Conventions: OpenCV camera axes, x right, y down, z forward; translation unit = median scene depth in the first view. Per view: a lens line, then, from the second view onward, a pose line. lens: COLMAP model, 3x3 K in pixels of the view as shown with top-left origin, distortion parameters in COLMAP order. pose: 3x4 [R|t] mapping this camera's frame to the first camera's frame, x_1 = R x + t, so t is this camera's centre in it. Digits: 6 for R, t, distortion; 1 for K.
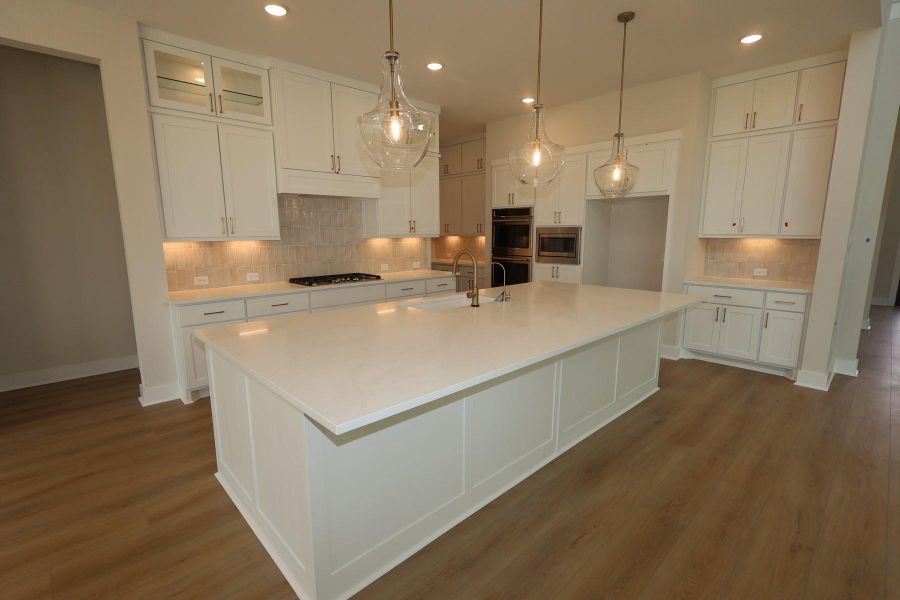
lens RADIAL K [[412.8, 0, 450.0], [0, 412.8, 300.0], [0, 0, 1]] dist [0.000346, -0.000301]
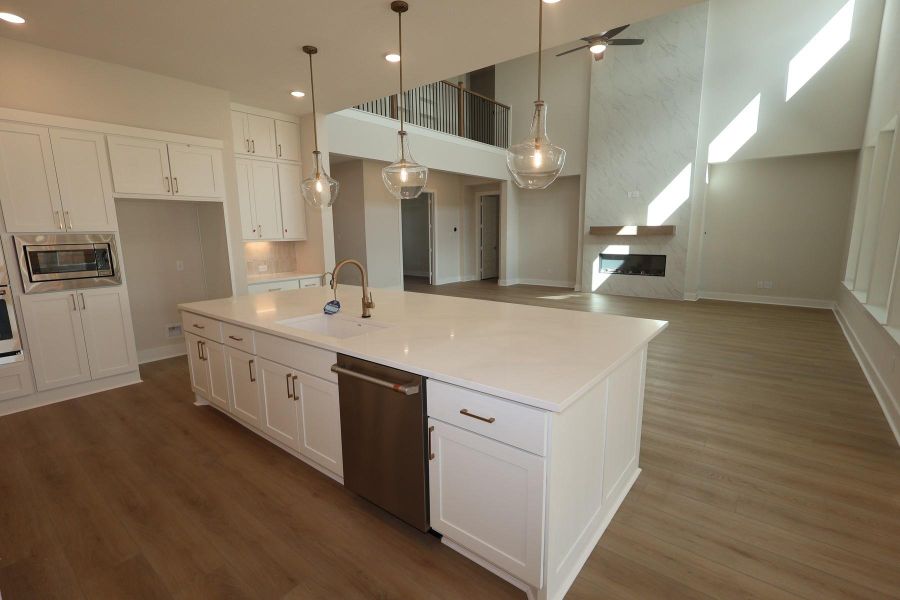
lens RADIAL K [[412.8, 0, 450.0], [0, 412.8, 300.0], [0, 0, 1]] dist [0.000346, -0.000301]
pose [[-0.142552, -0.162337, 0.976384, -0.580796], [0.178210, 0.966128, 0.186651, -0.108154], [-0.973612, 0.200609, -0.108794, 0.600280]]
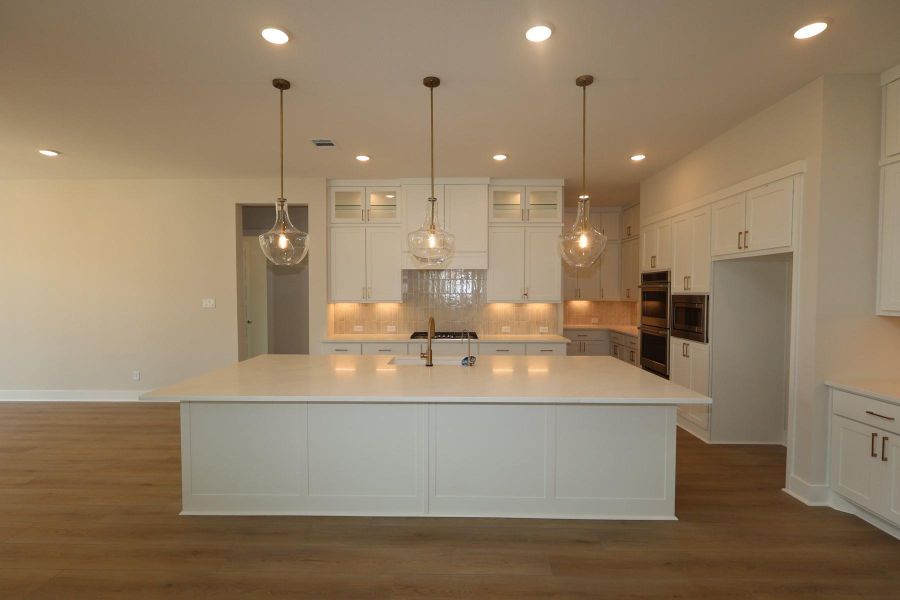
lens RADIAL K [[412.8, 0, 450.0], [0, 412.8, 300.0], [0, 0, 1]] dist [0.000346, -0.000301]
pose [[0.722947, 0.019940, -0.690615, 0.578140], [-0.118186, 0.988419, -0.095180, -0.040464], [0.680720, 0.150431, 0.716932, 0.120607]]
